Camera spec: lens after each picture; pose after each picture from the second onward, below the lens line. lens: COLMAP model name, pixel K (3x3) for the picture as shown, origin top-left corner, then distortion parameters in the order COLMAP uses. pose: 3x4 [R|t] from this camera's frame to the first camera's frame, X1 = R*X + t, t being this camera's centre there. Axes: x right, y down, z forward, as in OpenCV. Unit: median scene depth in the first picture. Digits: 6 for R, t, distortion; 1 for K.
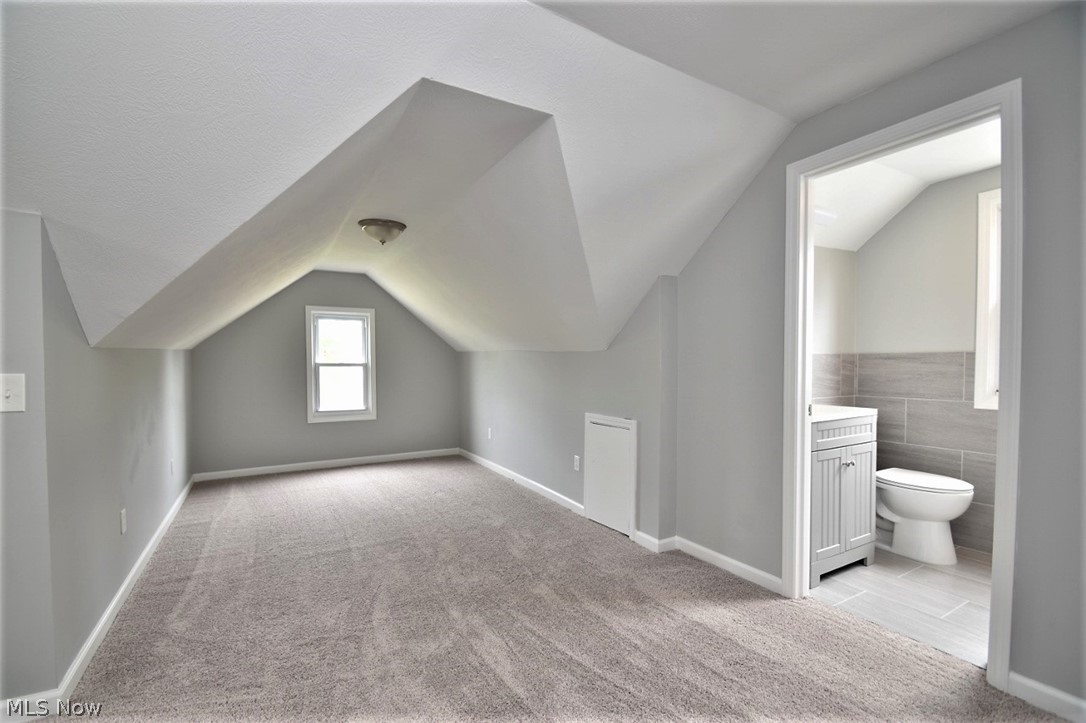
lens RADIAL K [[474.8, 0, 526.7], [0, 474.8, 375.1], [0, 0, 1]] dist [0.011400, -0.015721]
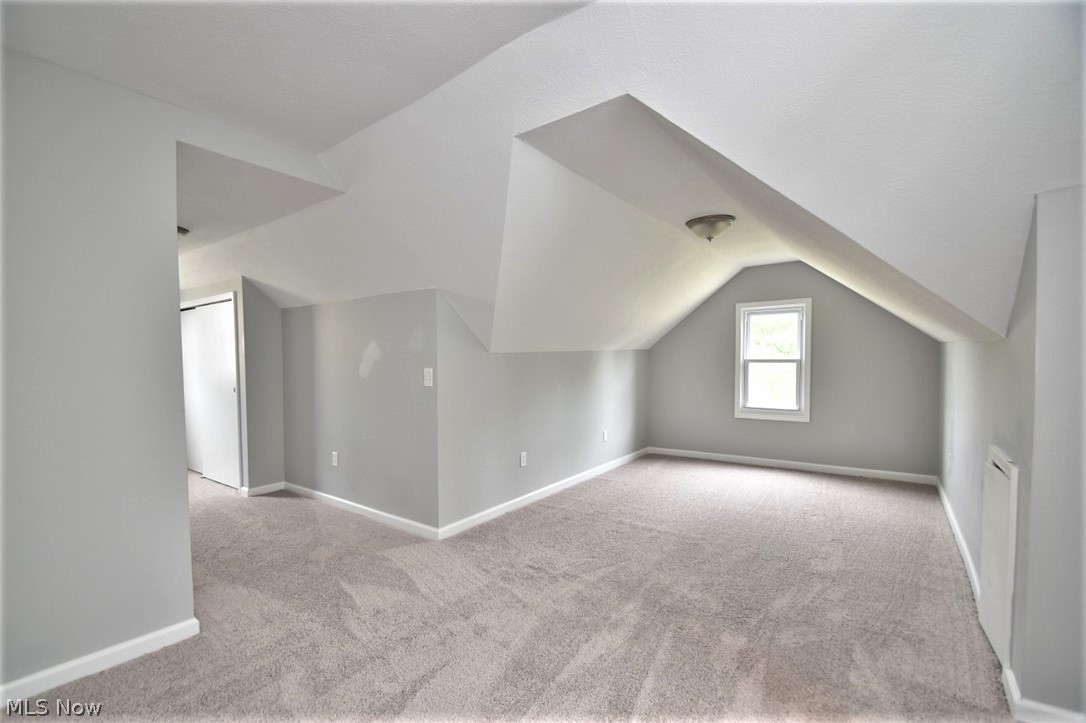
lens RADIAL K [[474.8, 0, 526.7], [0, 474.8, 375.1], [0, 0, 1]] dist [0.011400, -0.015721]
pose [[0.403962, 0.025949, -0.914408, 0.300731], [-0.014136, 0.999655, 0.022123, -0.007863], [0.914666, 0.003990, 0.404190, 0.167021]]
